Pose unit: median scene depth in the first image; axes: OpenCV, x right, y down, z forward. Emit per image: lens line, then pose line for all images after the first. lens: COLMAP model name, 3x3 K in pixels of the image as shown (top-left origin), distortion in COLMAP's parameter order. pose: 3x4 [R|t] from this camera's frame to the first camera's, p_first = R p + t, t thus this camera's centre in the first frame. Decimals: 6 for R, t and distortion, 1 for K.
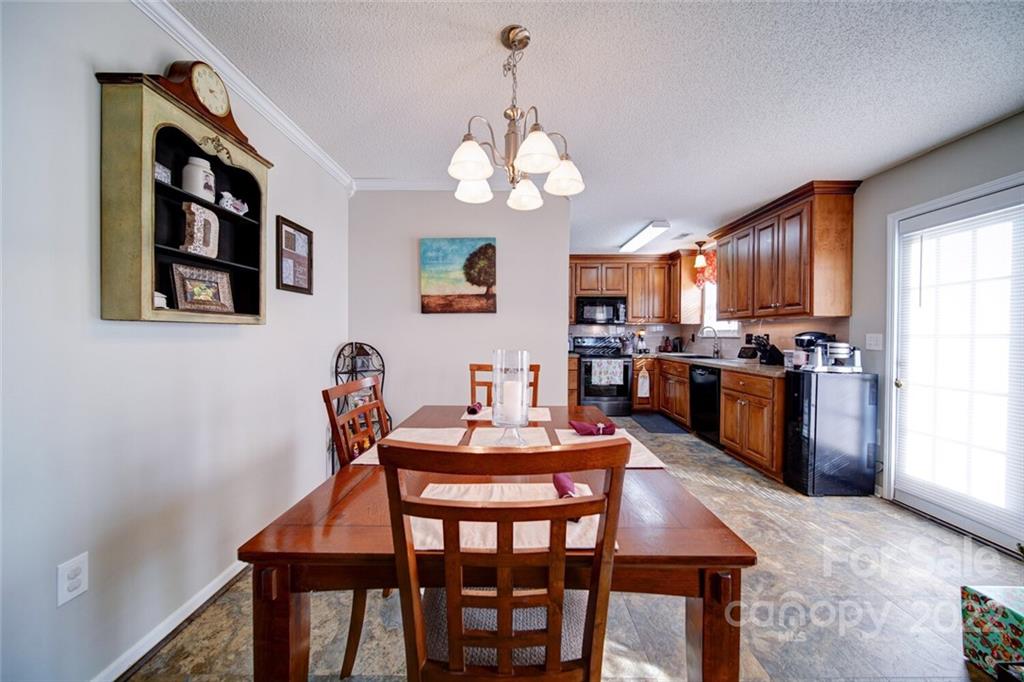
lens RADIAL K [[366.4, 0, 512.0], [0, 366.4, 341.0], [0, 0, 1]] dist [-0.009143, -0.000056]
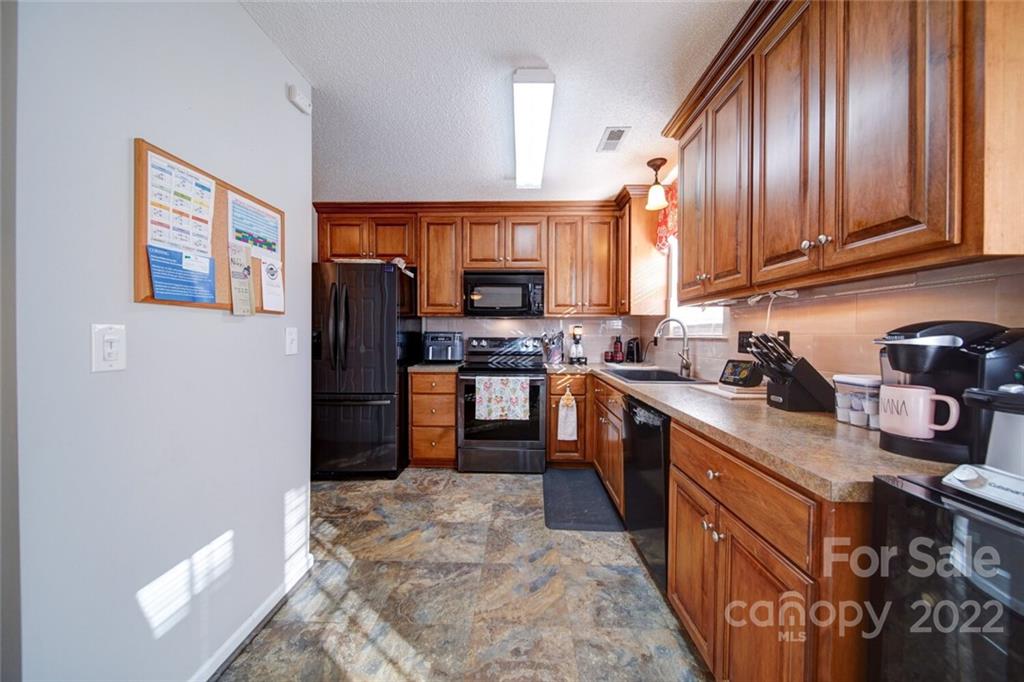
lens RADIAL K [[366.4, 0, 512.0], [0, 366.4, 341.0], [0, 0, 1]] dist [-0.009143, -0.000056]
pose [[0.999835, -0.001038, -0.018130, 0.287989], [0.001030, 0.999999, -0.000456, -0.005647], [0.018131, 0.000437, 0.999836, 0.421894]]
